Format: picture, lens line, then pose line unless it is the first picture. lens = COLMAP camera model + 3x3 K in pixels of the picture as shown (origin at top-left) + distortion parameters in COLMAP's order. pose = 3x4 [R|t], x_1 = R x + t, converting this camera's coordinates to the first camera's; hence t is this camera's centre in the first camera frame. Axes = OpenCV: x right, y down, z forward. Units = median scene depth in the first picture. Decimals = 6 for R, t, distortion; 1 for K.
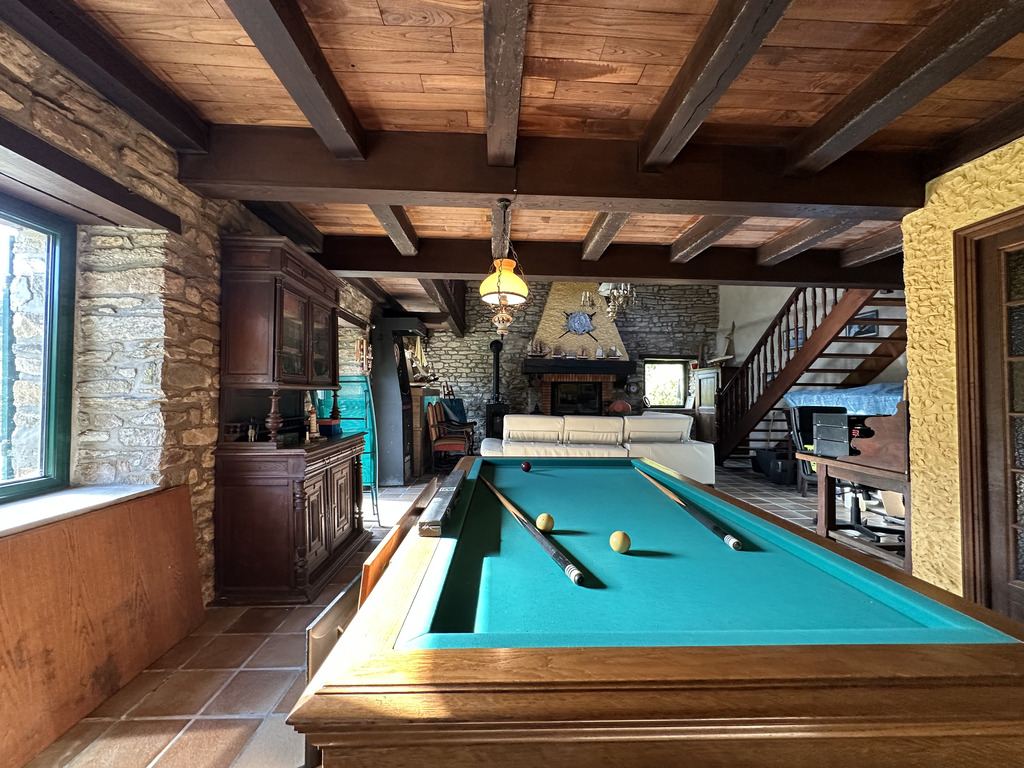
lens RADIAL K [[408.2, 0, 512.0], [0, 408.2, 384.0], [0, 0, 1]] dist [0.000233, 0.000113]
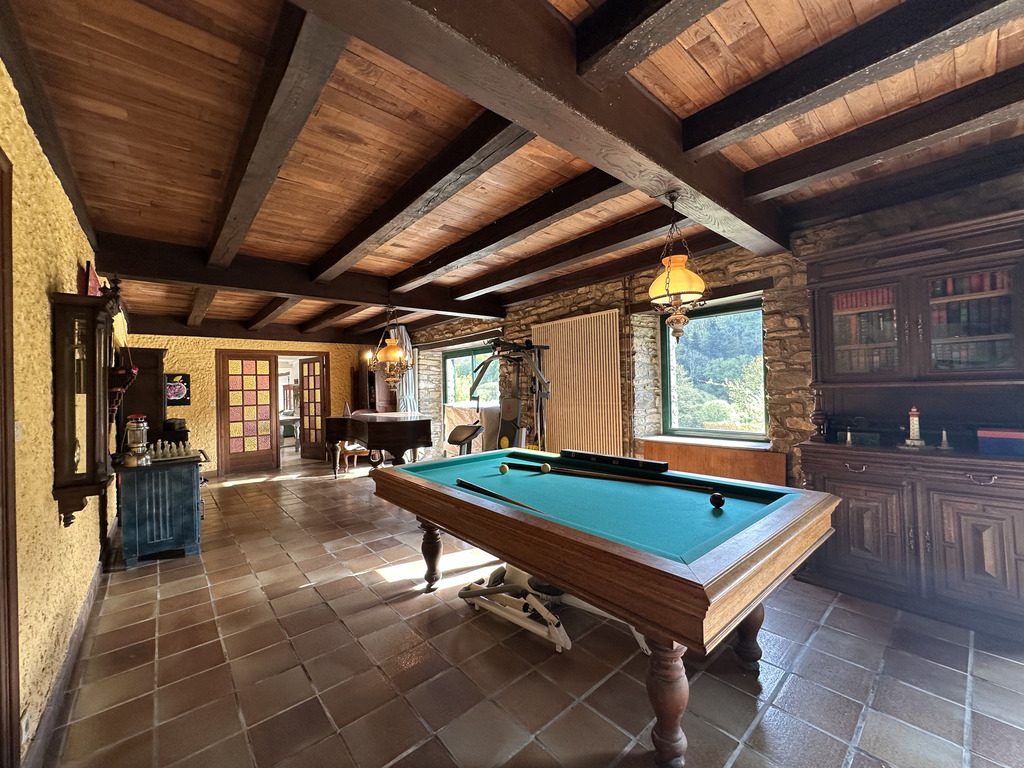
lens RADIAL K [[408.2, 0, 512.0], [0, 408.2, 384.0], [0, 0, 1]] dist [0.000233, 0.000113]
pose [[-0.778836, 0.017404, -0.626986, 0.873224], [0.044096, 0.998661, -0.027055, -0.009791], [0.625676, -0.048719, -0.778560, 1.503798]]
